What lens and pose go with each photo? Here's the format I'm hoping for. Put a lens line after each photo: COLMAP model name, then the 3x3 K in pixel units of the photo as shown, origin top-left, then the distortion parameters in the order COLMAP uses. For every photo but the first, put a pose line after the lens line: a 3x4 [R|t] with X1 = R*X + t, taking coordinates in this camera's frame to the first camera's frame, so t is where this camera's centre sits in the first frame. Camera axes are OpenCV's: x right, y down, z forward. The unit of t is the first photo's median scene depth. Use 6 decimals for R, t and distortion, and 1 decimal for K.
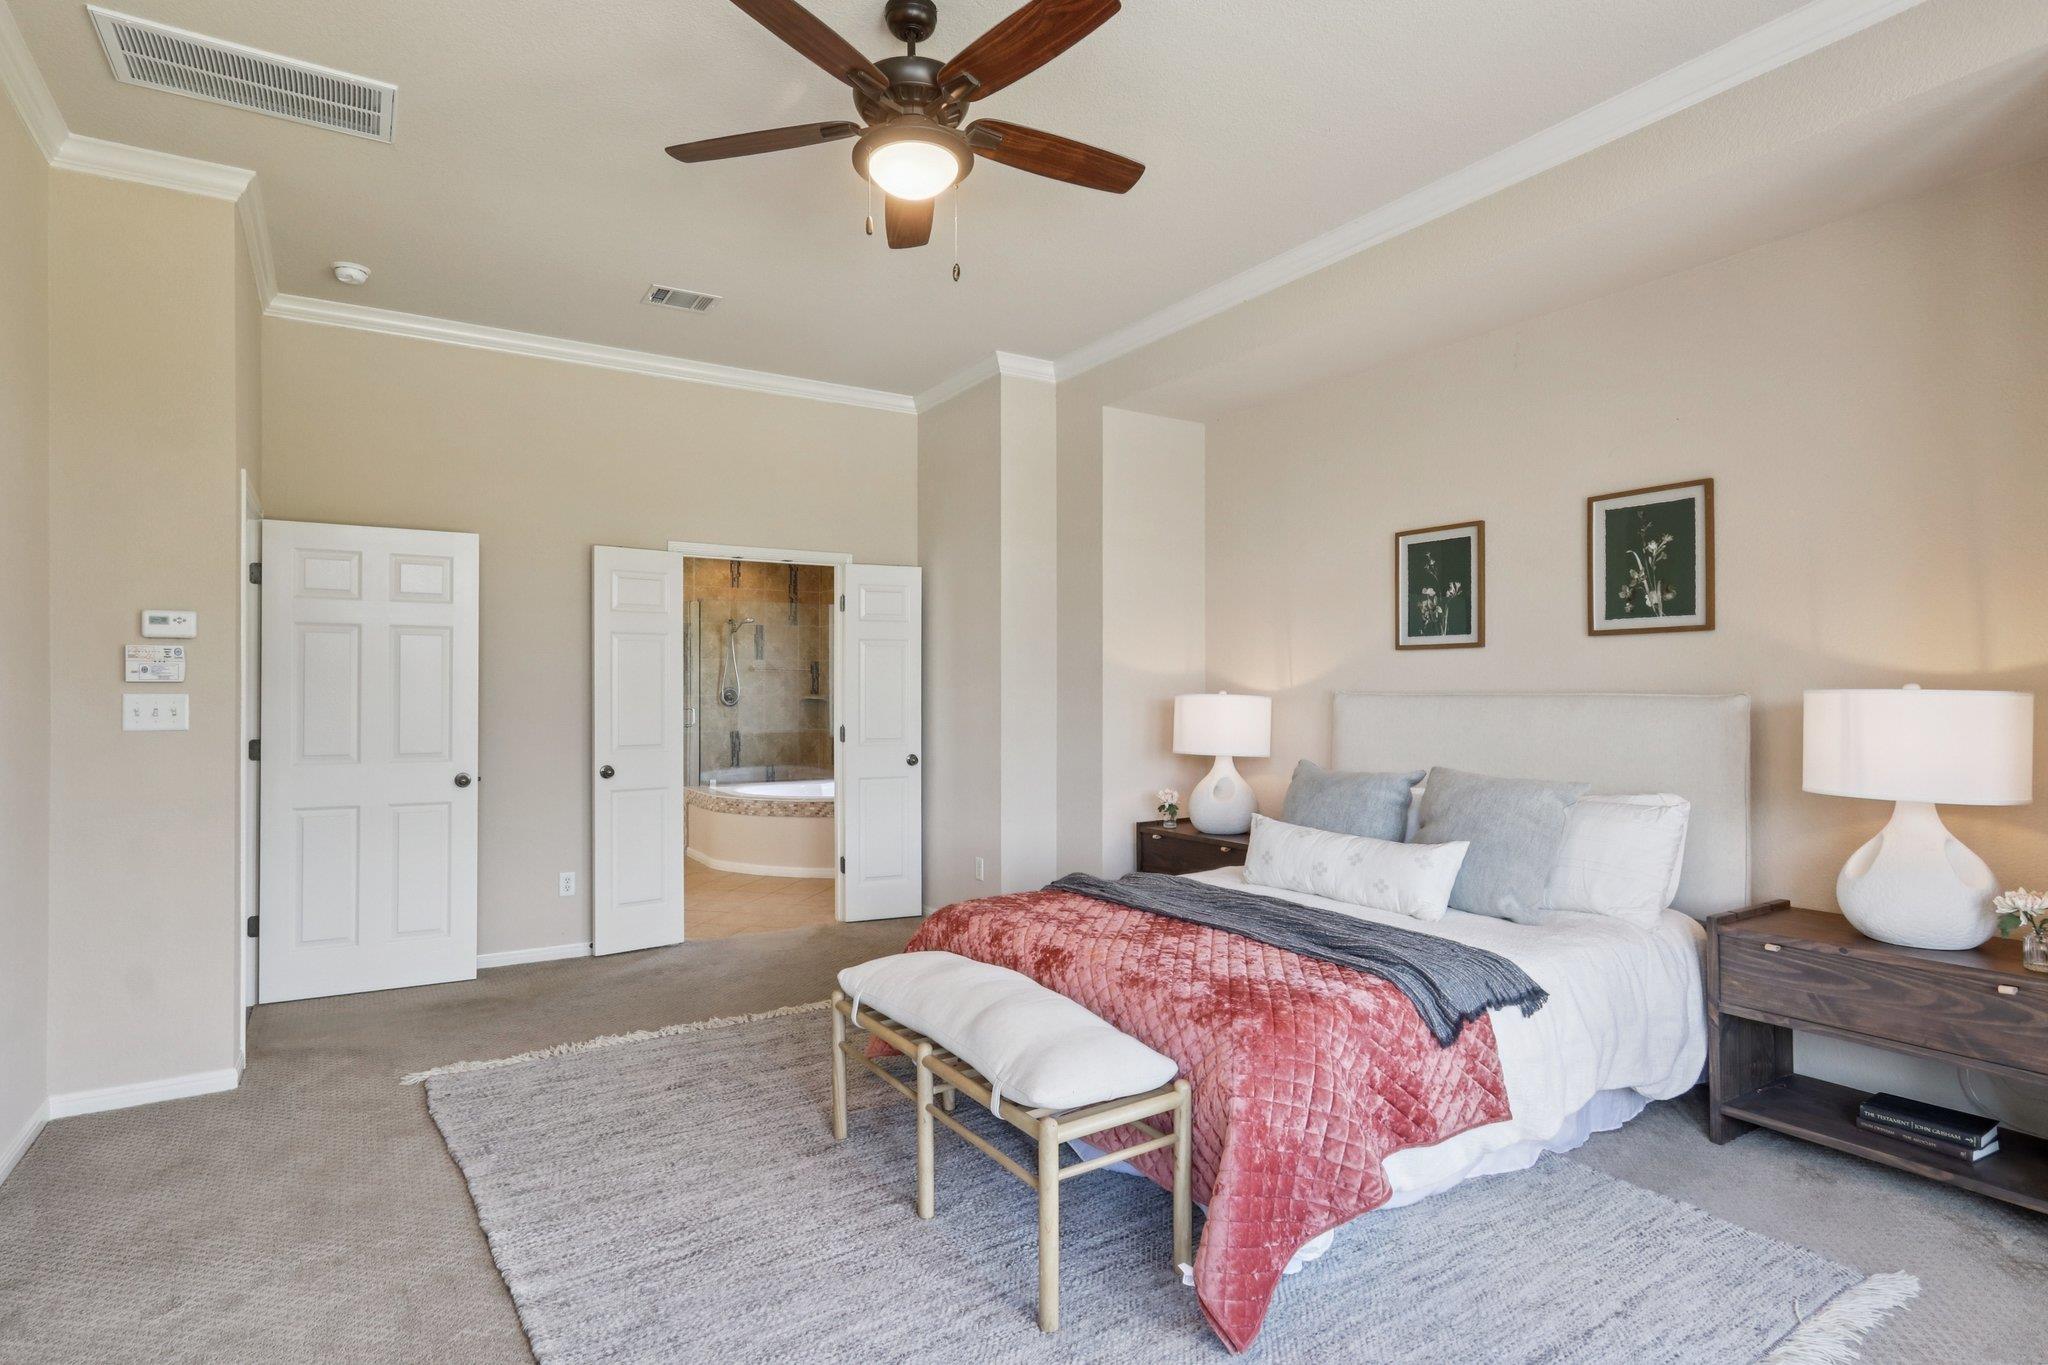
lens RADIAL K [[1054.6, 0, 1021.2], [0, 1054.6, 683.2], [0, 0, 1]] dist [-0.001016, -0.000037]
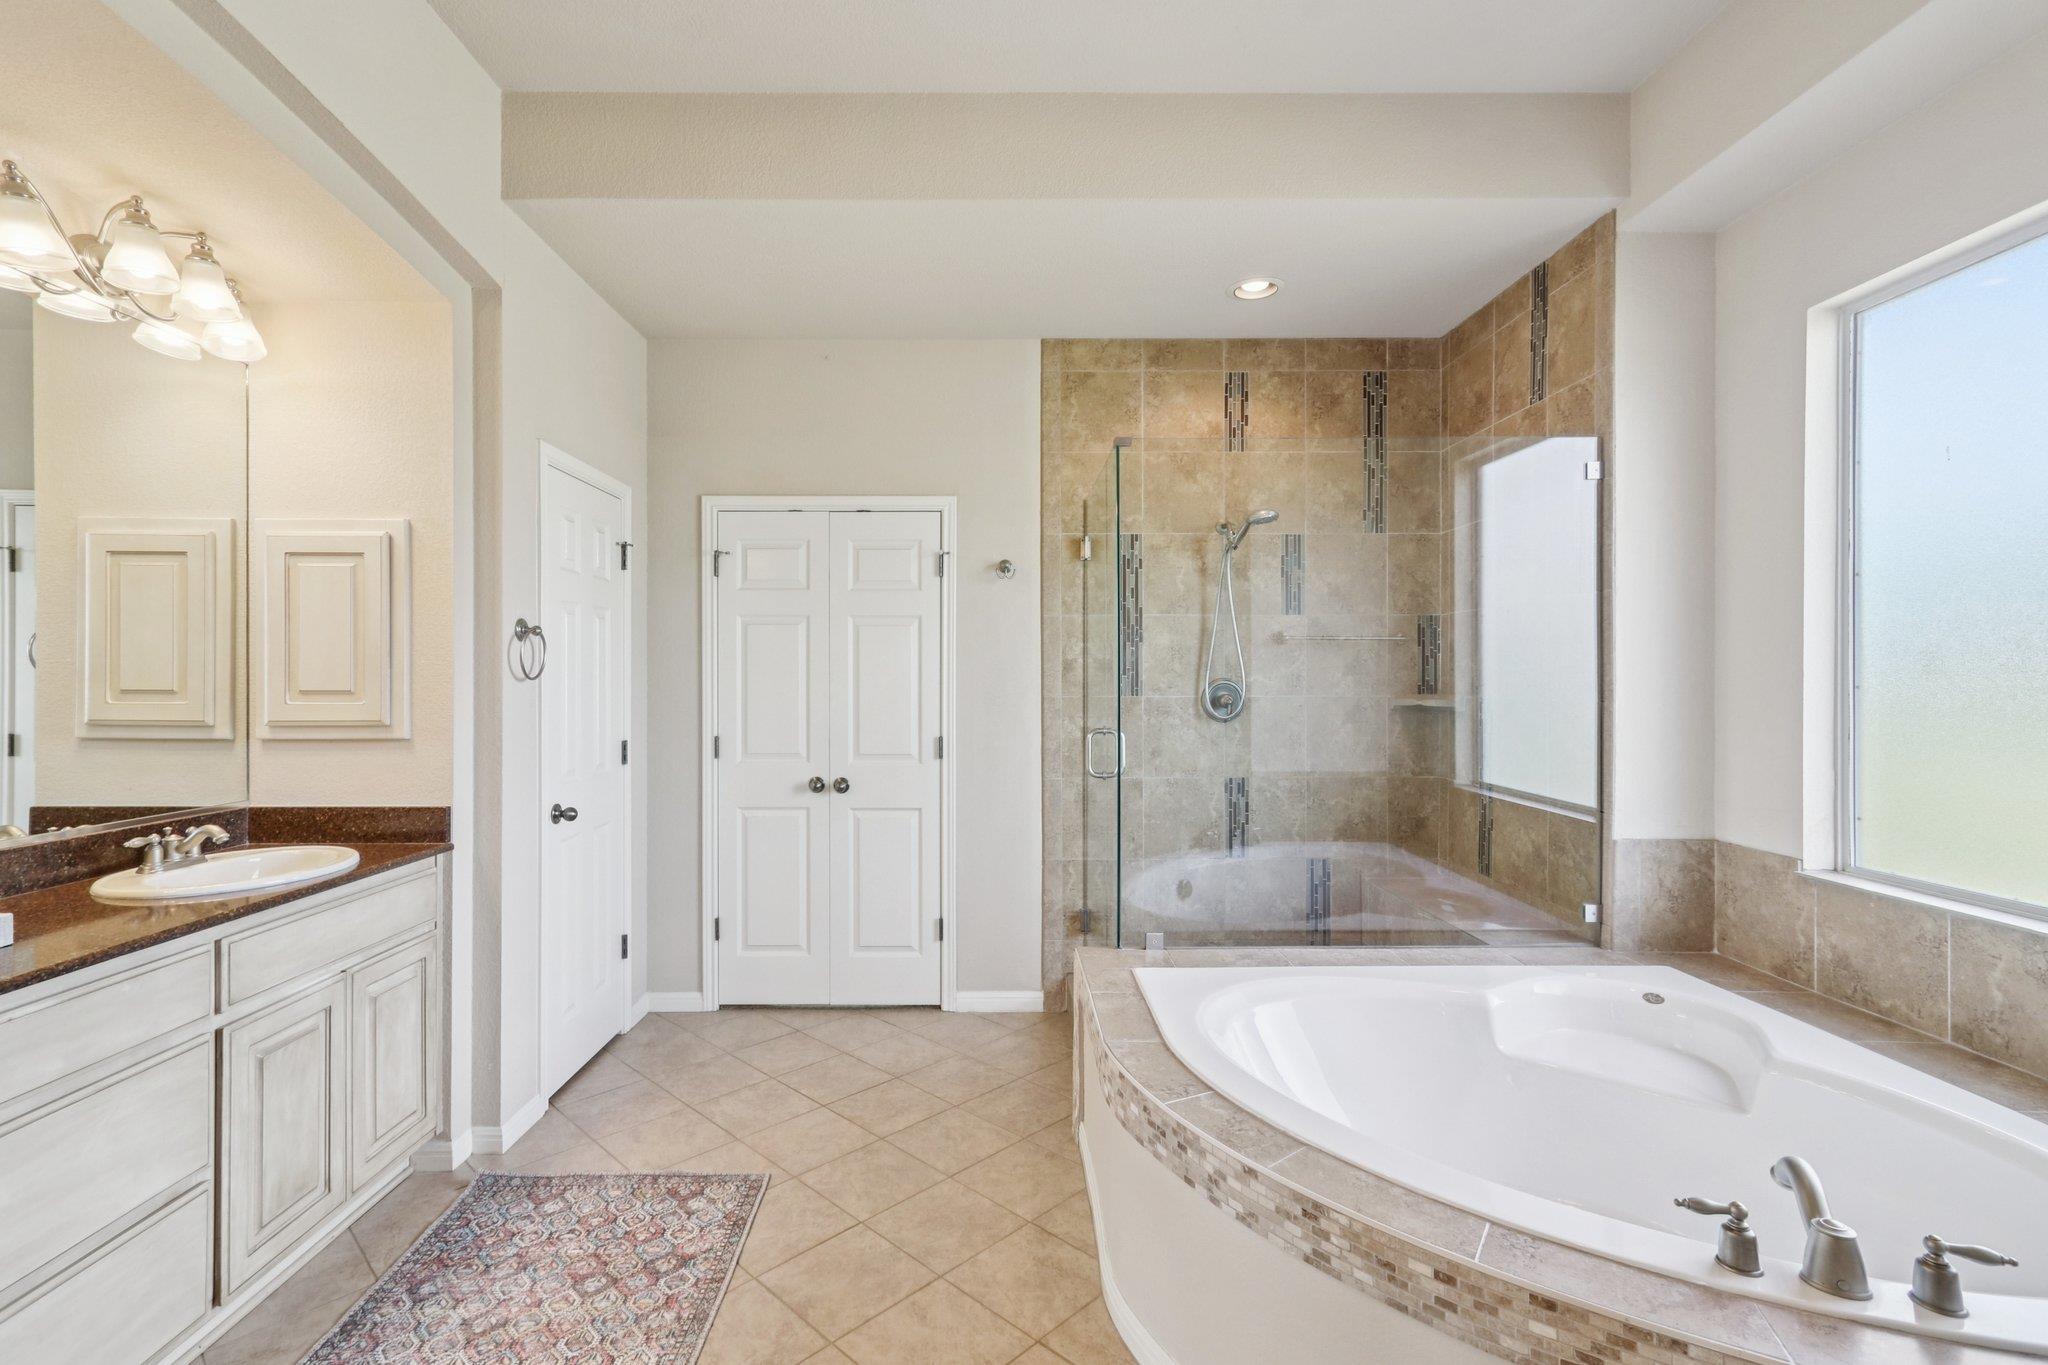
lens RADIAL K [[948.5, 0, 1018.5], [0, 948.5, 671.2], [0, 0, 1]] dist [0.012002, 0.002741]
pose [[0.854561, -0.000225, -0.519351, -0.141294], [0.004766, 0.999961, 0.007409, -0.002343], [0.519329, -0.008806, 0.854529, 0.604521]]
